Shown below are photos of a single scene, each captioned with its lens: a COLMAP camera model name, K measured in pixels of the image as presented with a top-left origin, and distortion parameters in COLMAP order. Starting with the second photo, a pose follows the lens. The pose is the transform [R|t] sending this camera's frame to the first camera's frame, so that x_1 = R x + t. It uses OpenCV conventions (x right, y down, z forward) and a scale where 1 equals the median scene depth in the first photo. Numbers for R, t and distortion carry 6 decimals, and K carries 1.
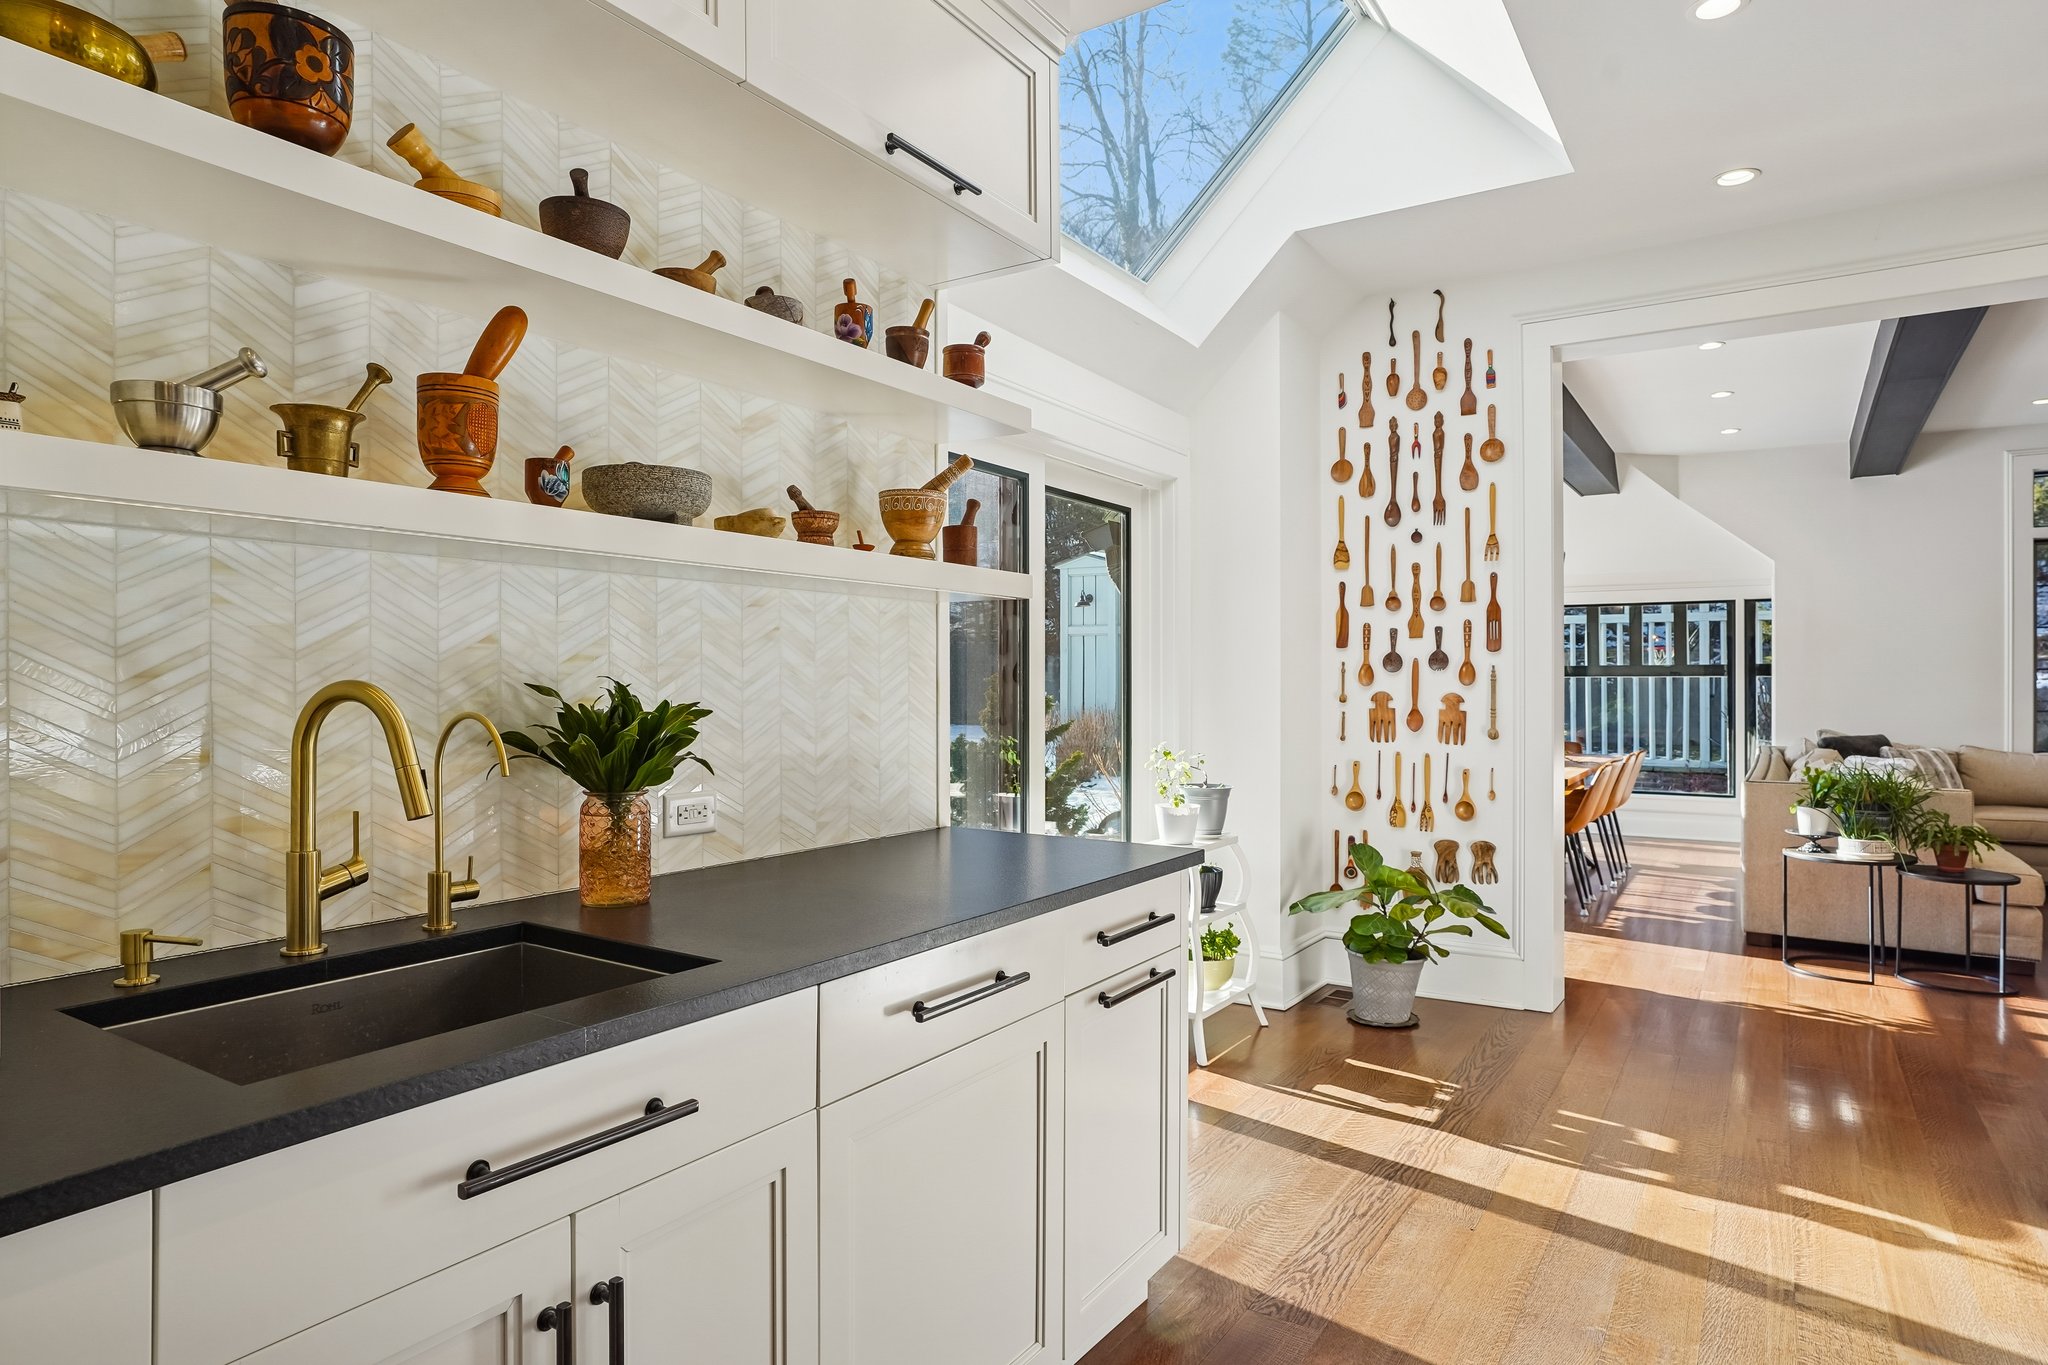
lens RADIAL K [[1162.6, 0, 1021.1], [0, 1162.6, 686.5], [0, 0, 1]] dist [-0.032553, 0.027875]
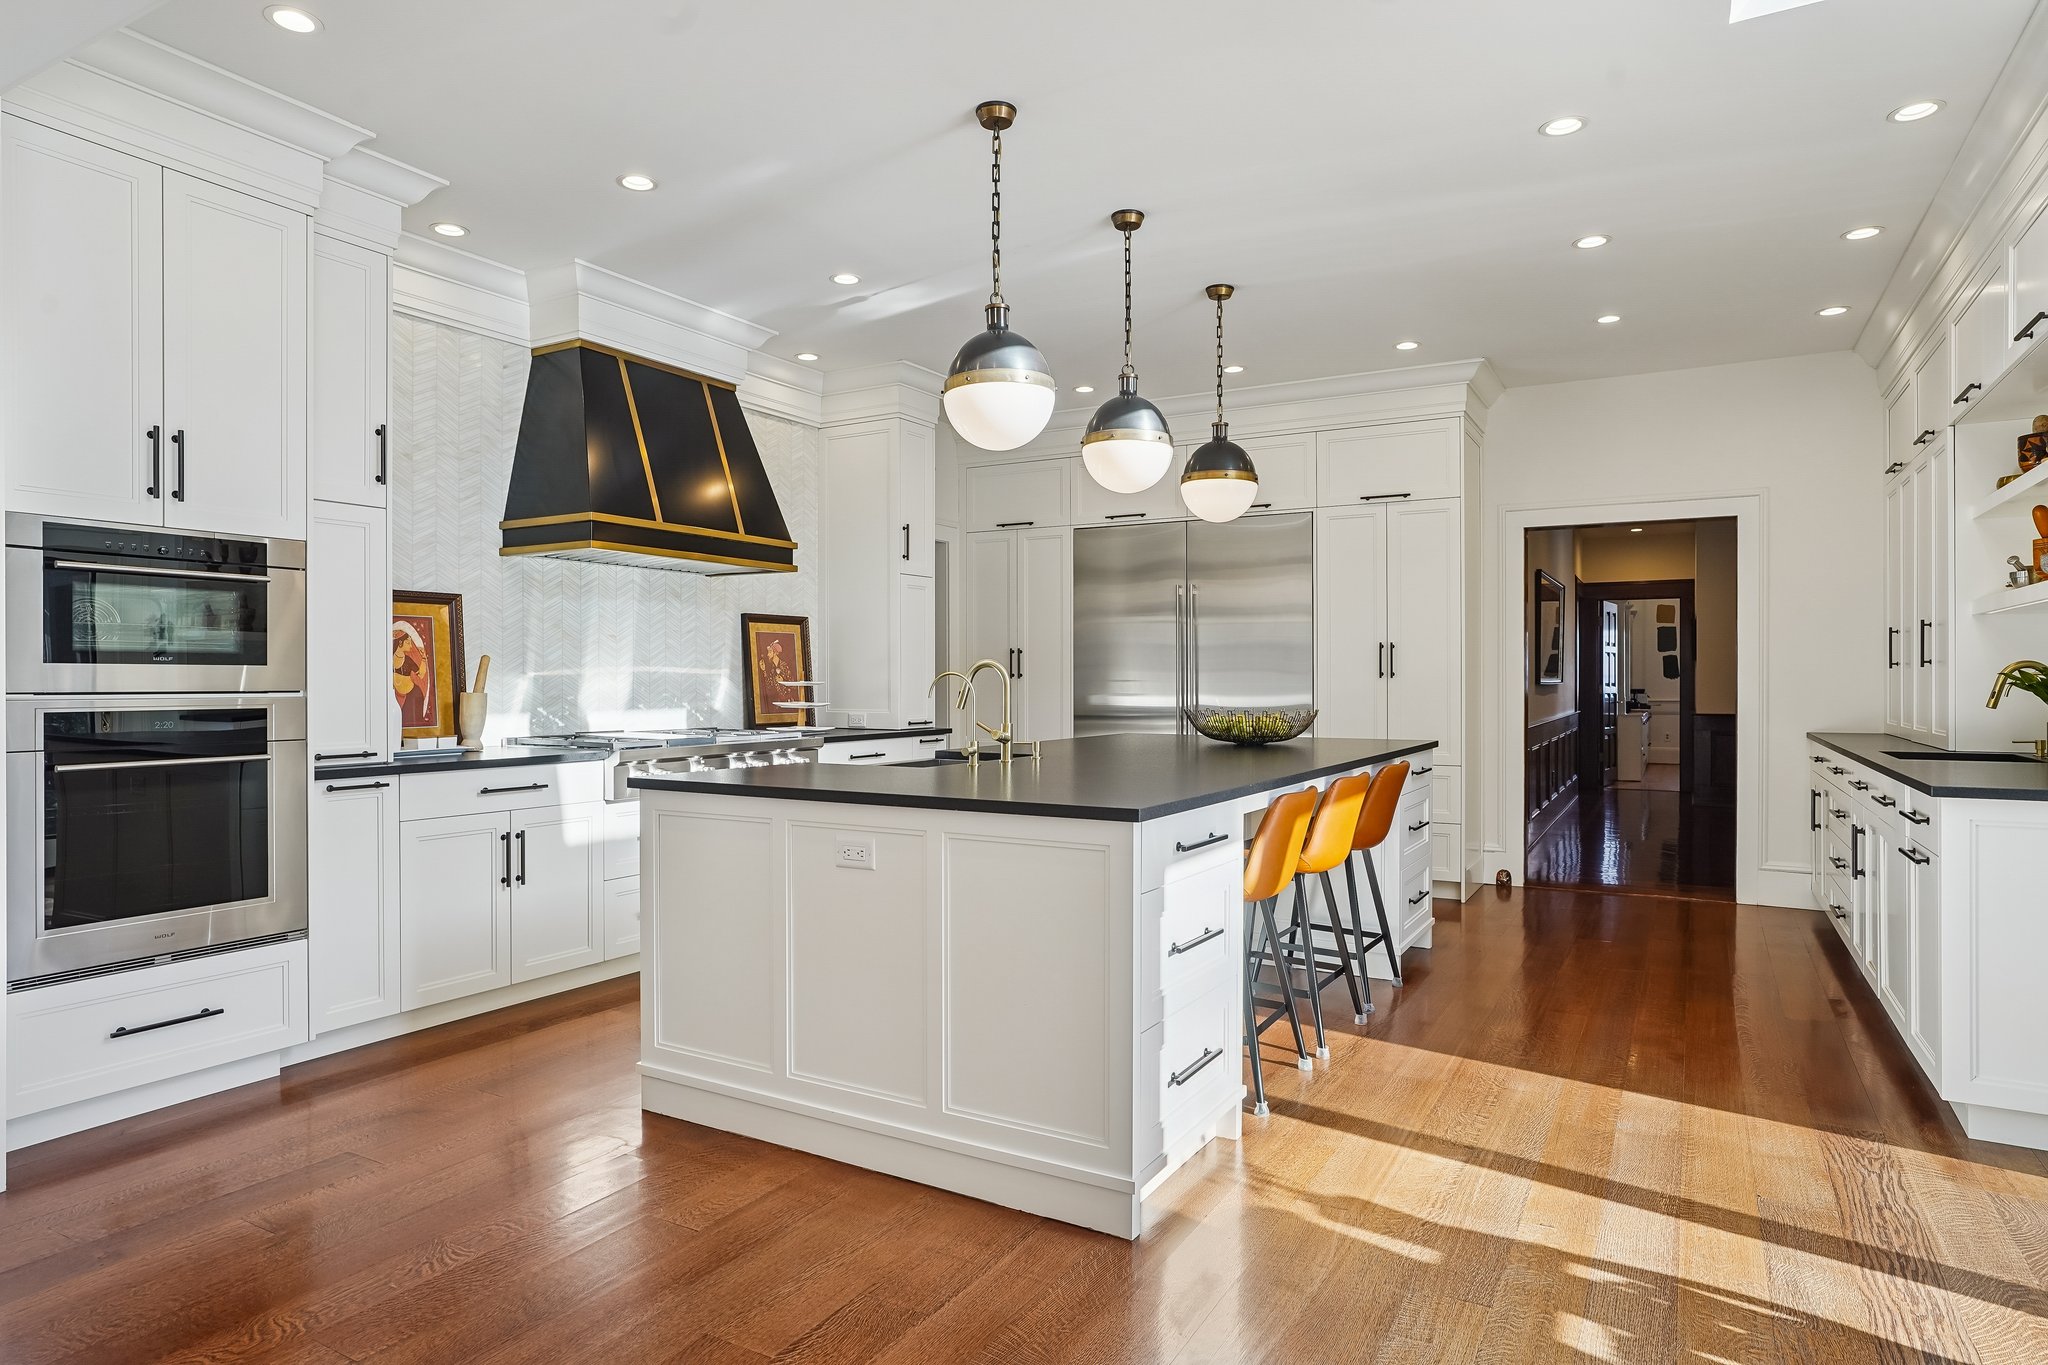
lens RADIAL K [[1162.6, 0, 1021.1], [0, 1162.6, 686.5], [0, 0, 1]] dist [-0.032553, 0.027875]
pose [[-0.998388, -0.002622, -0.056700, 0.637332], [-0.003202, 0.999943, 0.010156, 0.010638], [0.056670, 0.010321, -0.998340, 1.144984]]
